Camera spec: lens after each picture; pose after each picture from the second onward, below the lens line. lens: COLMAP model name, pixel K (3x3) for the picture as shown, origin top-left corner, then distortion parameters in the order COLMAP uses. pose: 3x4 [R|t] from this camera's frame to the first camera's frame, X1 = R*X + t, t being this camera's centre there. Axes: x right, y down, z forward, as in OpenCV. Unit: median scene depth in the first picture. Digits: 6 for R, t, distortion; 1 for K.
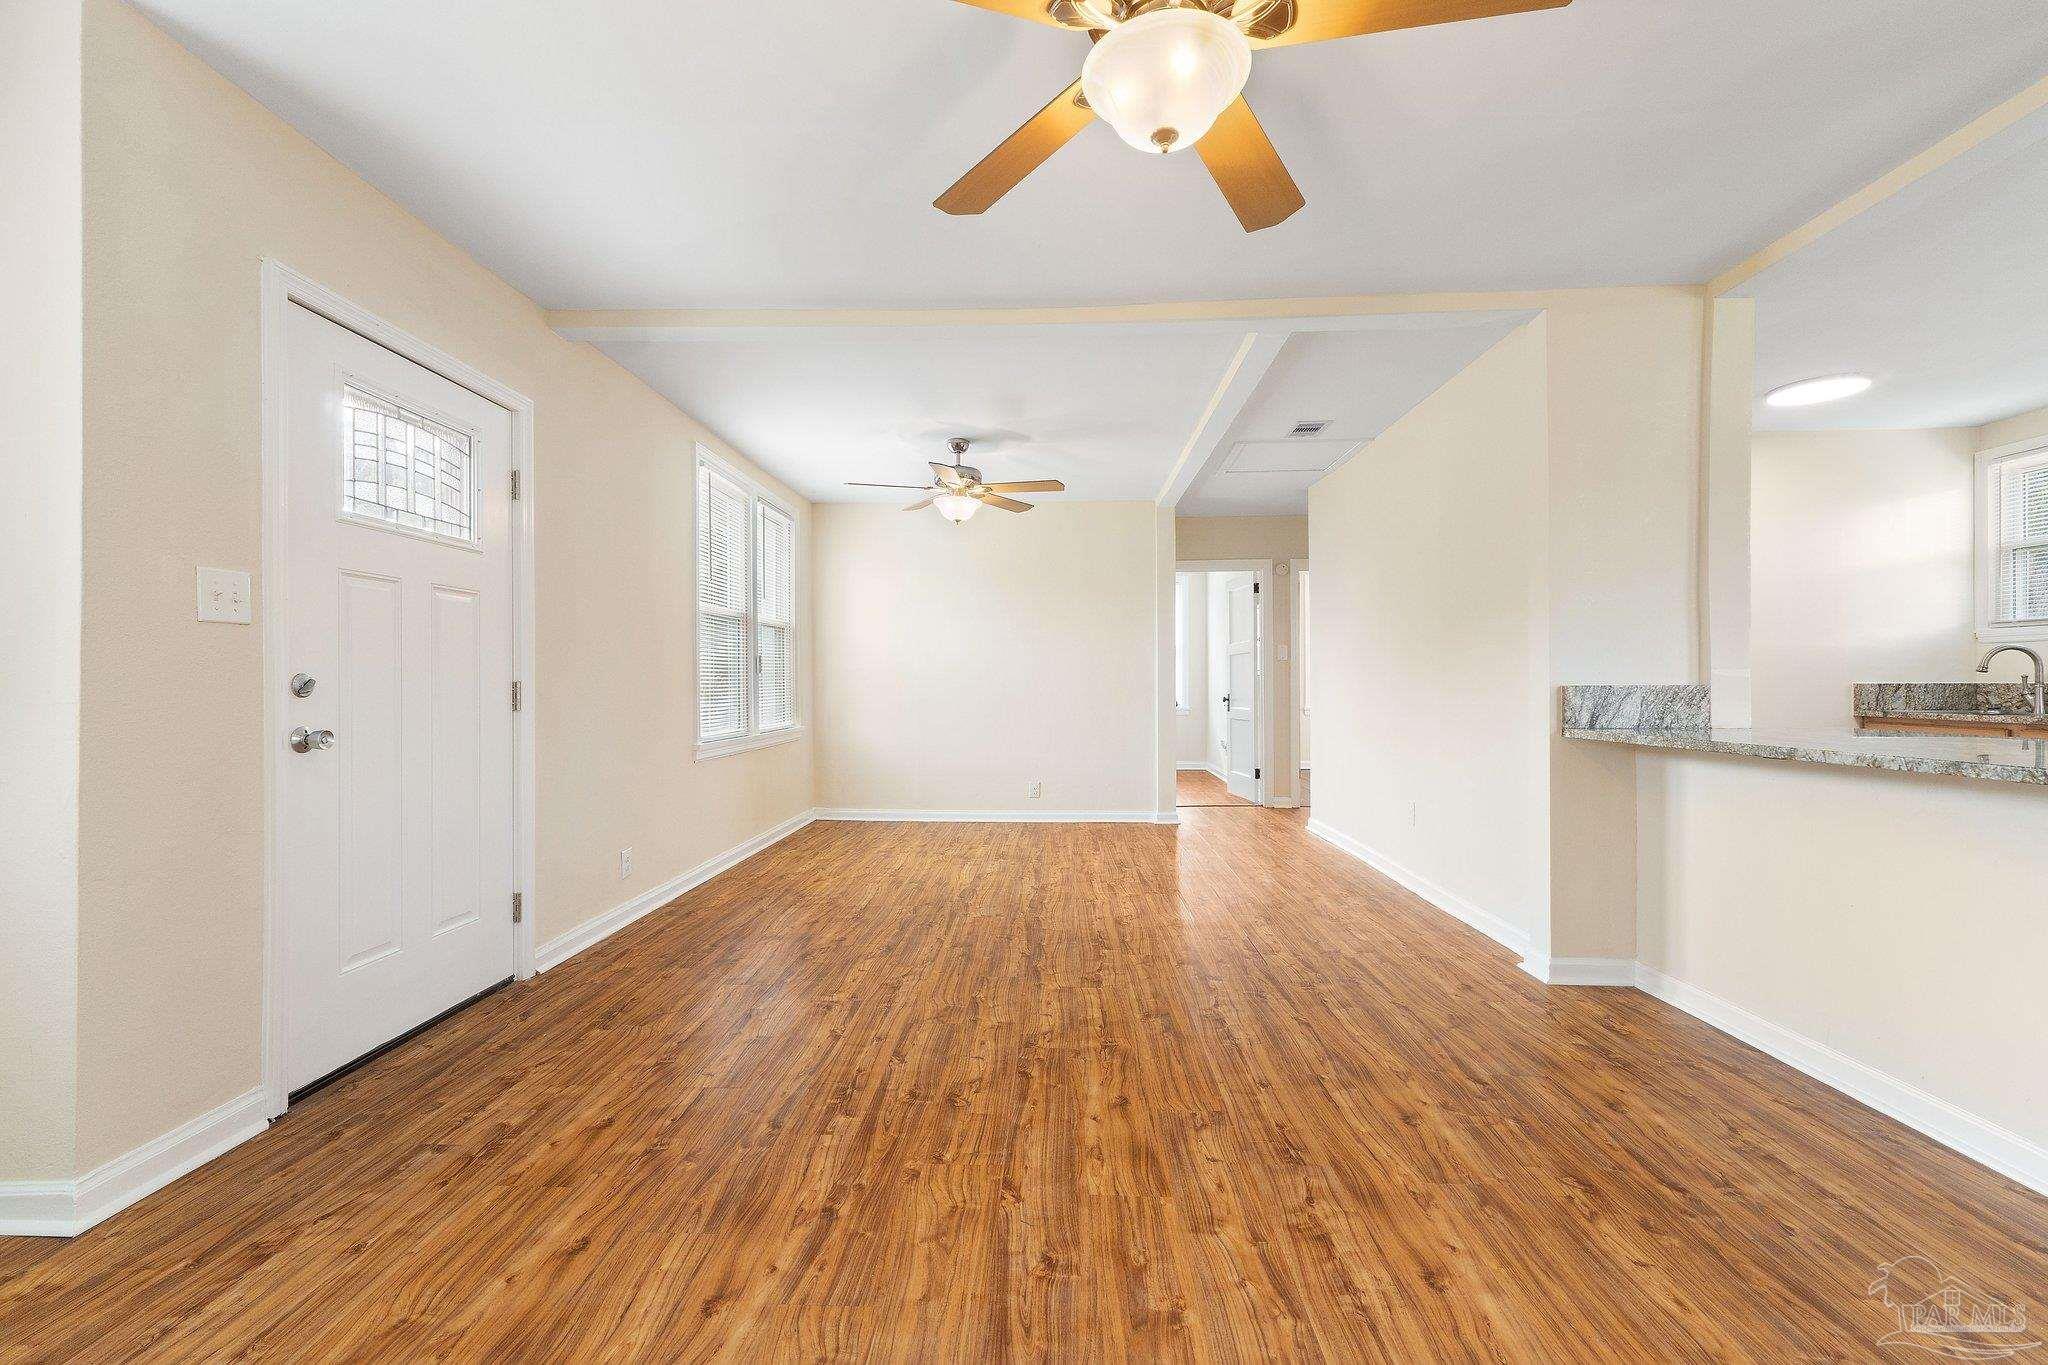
lens RADIAL K [[857.8, 0, 1019.1], [0, 857.8, 687.9], [0, 0, 1]] dist [0.006220, 0.000011]
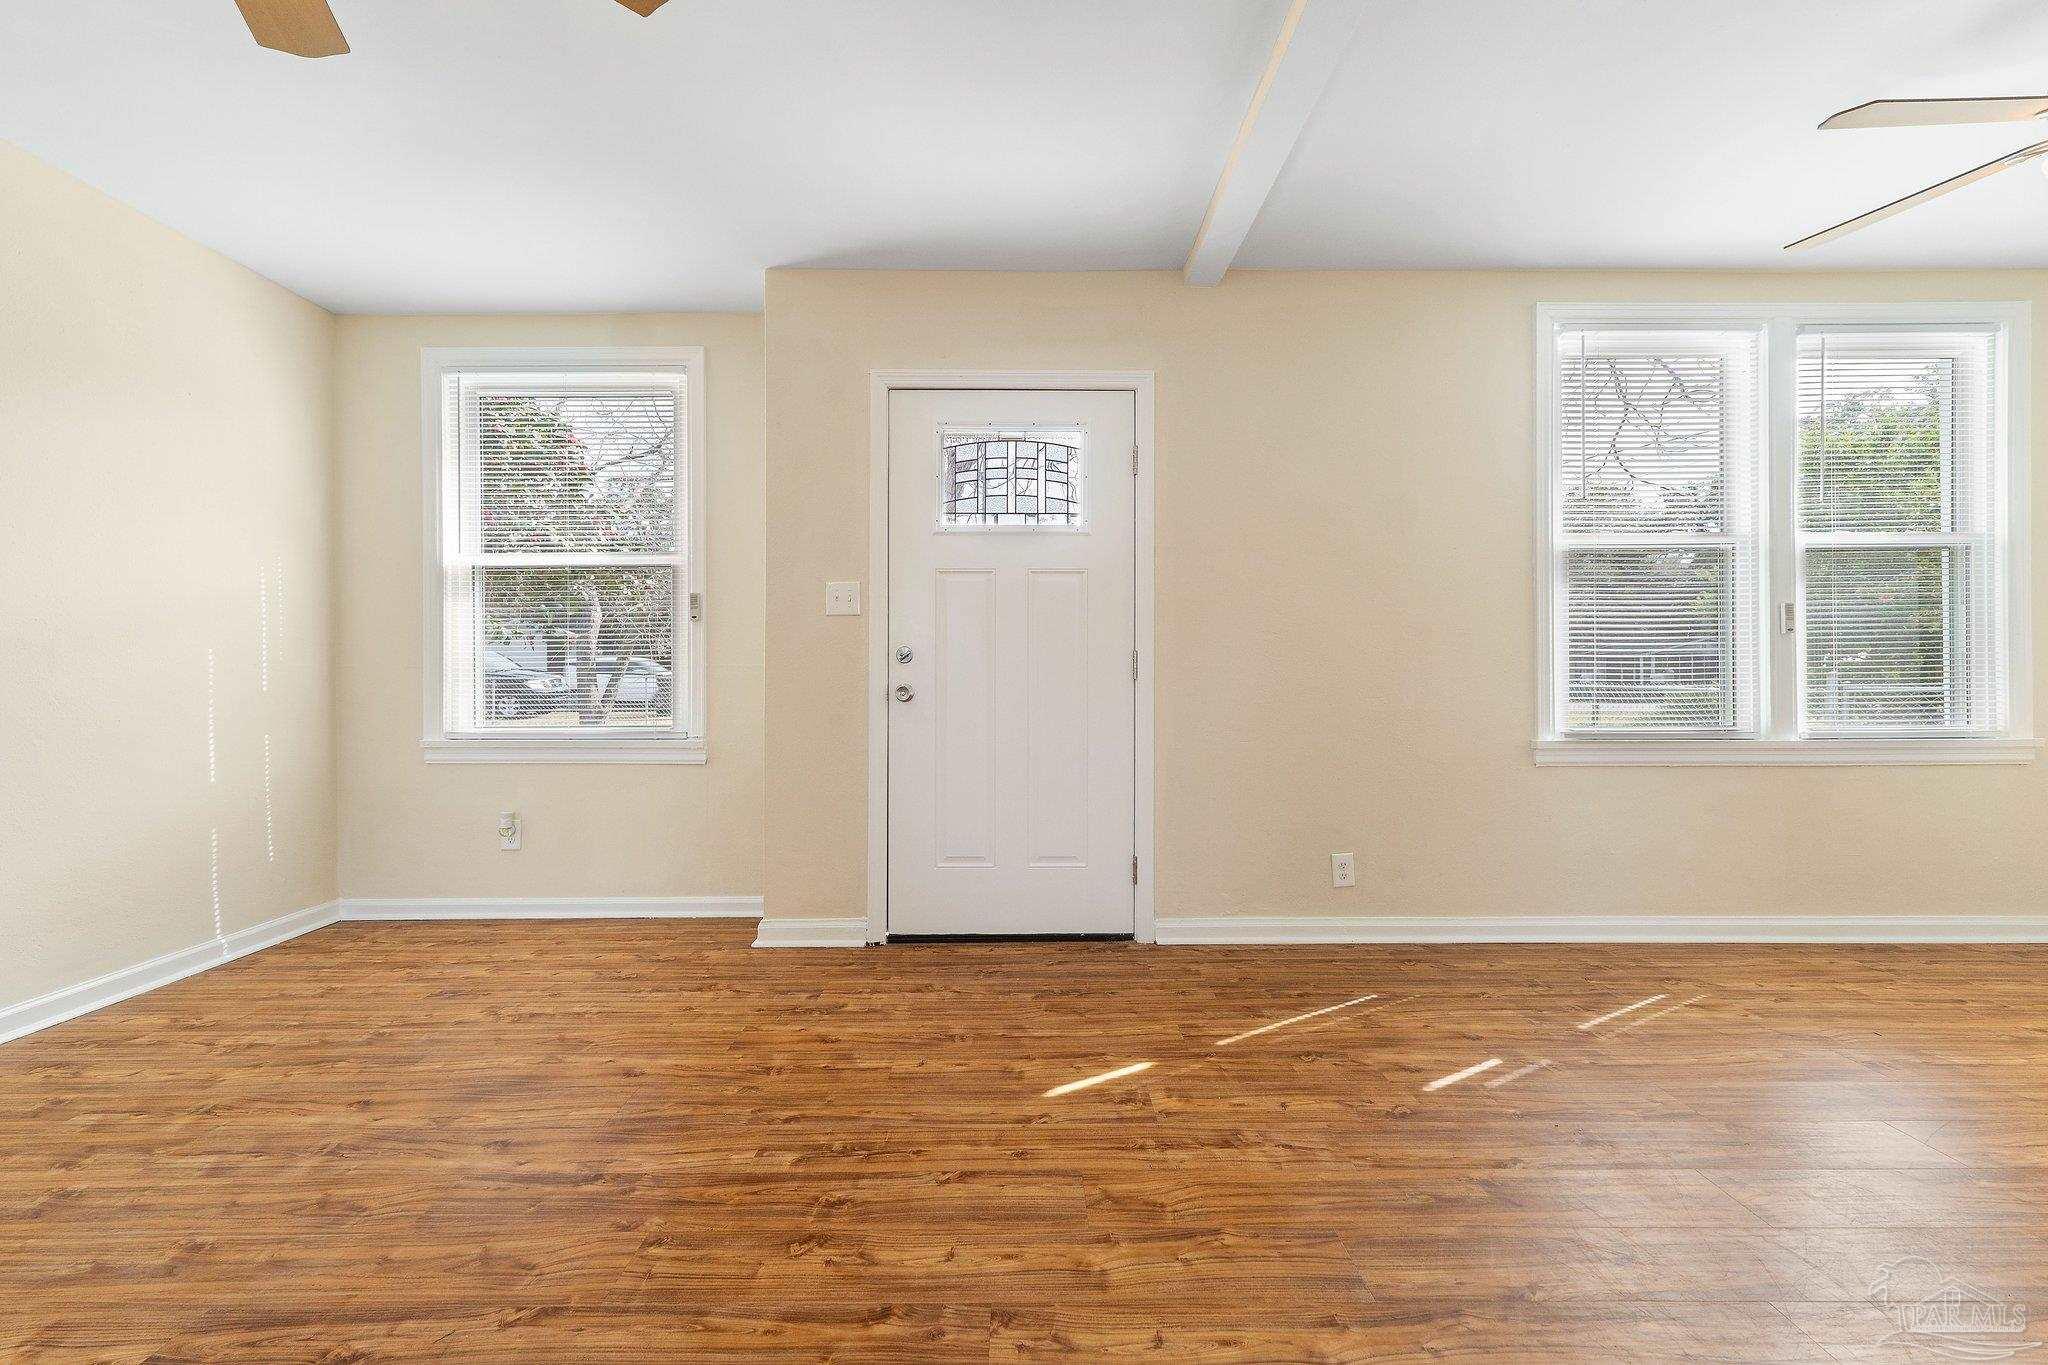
lens RADIAL K [[857.8, 0, 1022.8], [0, 857.8, 679.8], [0, 0, 1]] dist [0.006220, 0.000011]
pose [[0.053996, 0.006287, -0.998521, 0.518345], [-0.003023, 0.999977, 0.006133, 0.024841], [0.998537, 0.002687, 0.054014, 0.958006]]
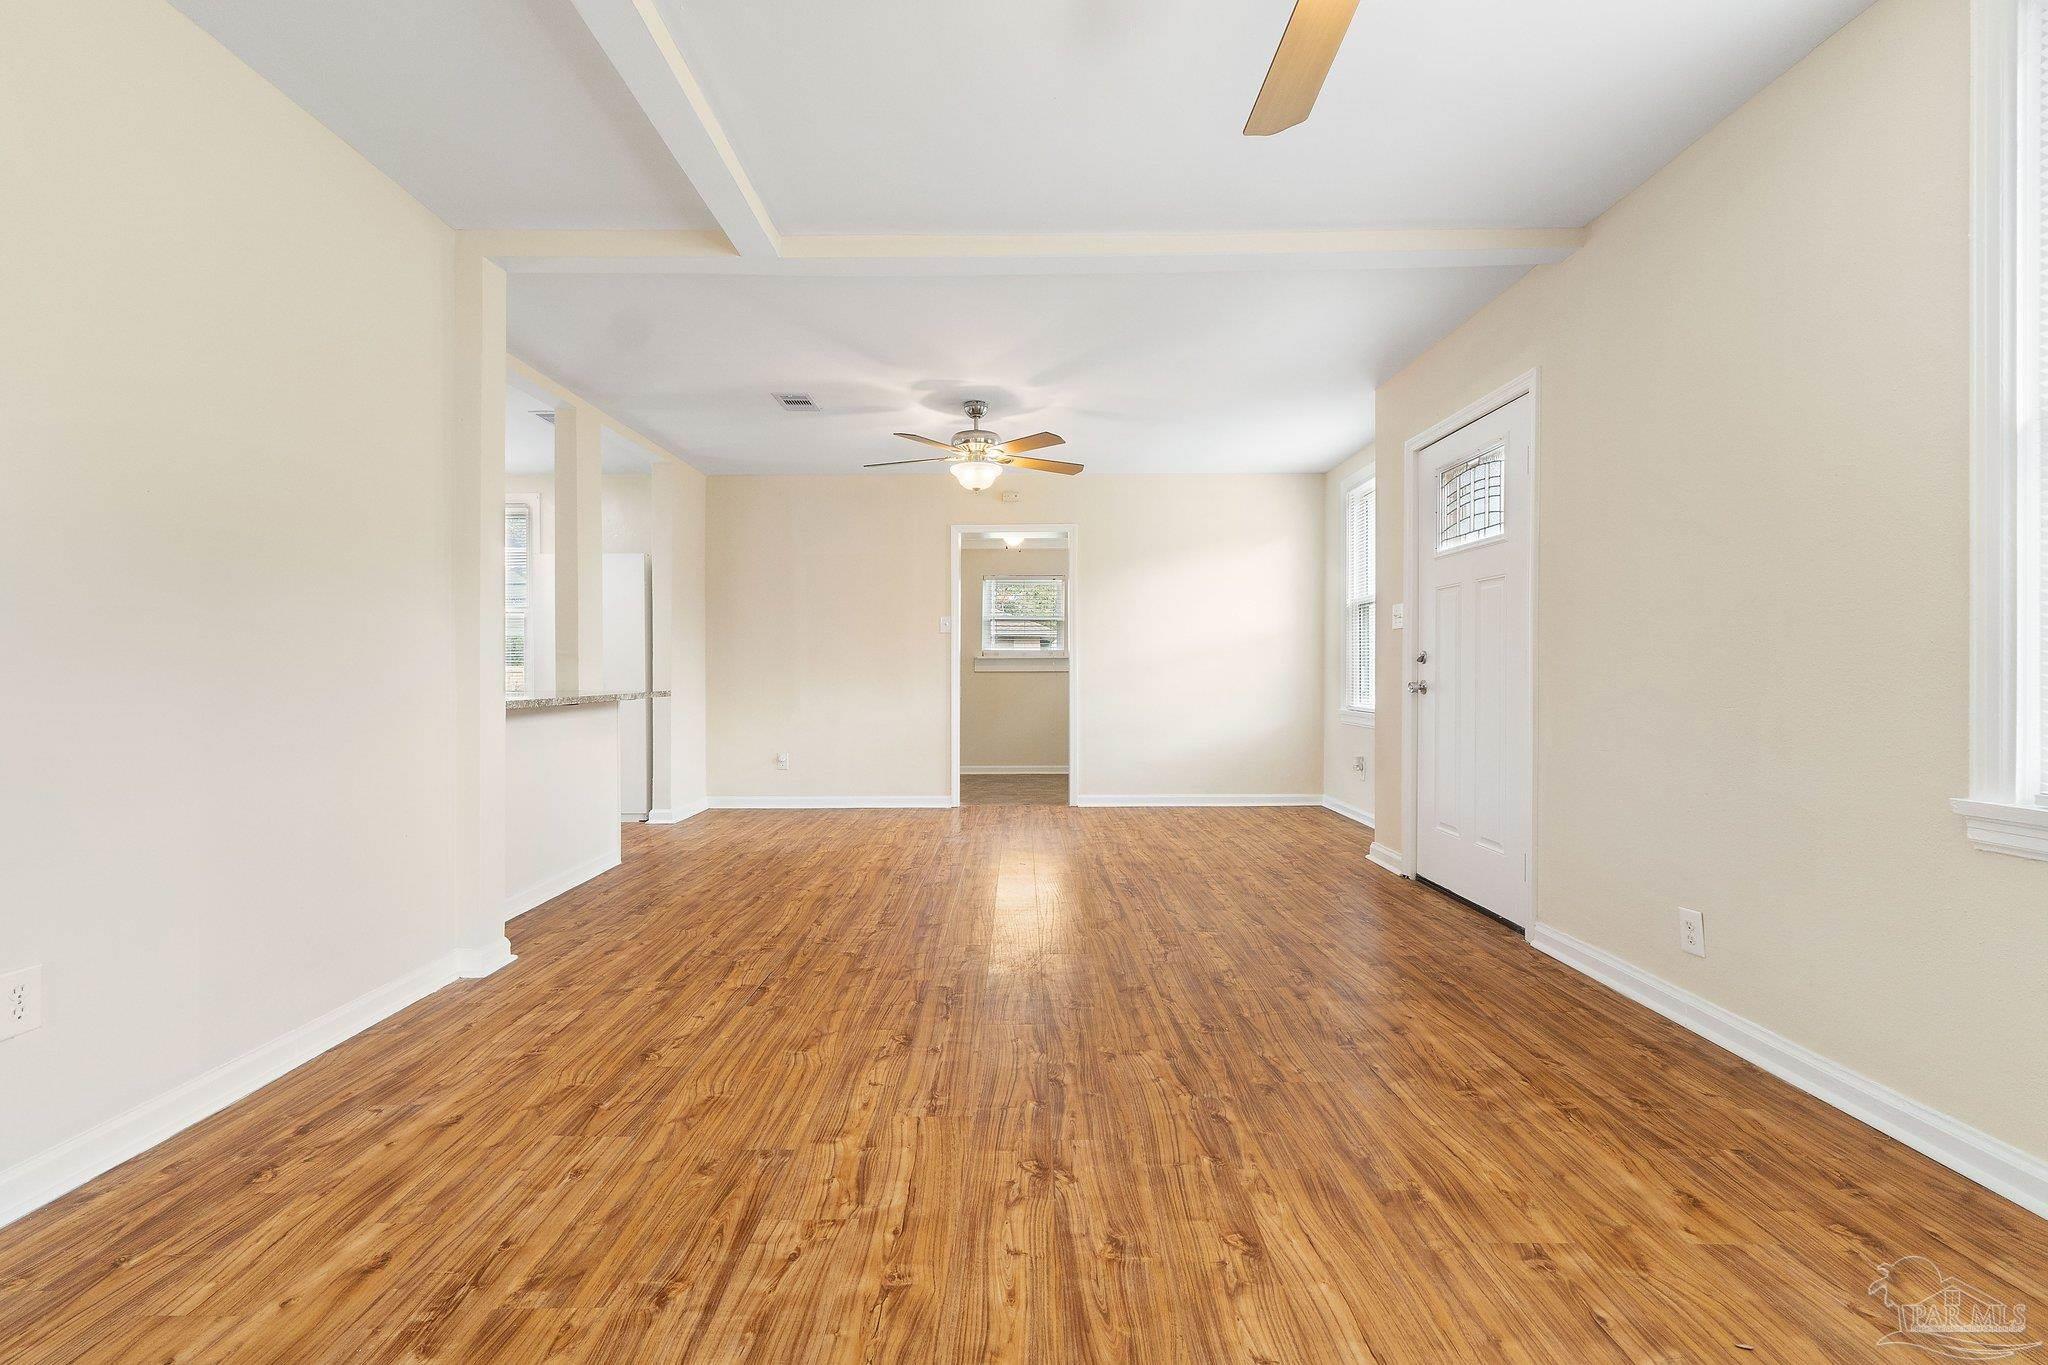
lens RADIAL K [[857.8, 0, 1031.4], [0, 857.8, 671.3], [0, 0, 1]] dist [0.006220, 0.000011]
pose [[-0.997992, 0.004410, -0.063194, 0.096379], [0.004061, 0.999976, 0.005652, 0.011002], [0.063217, 0.005384, -0.997985, 2.369125]]
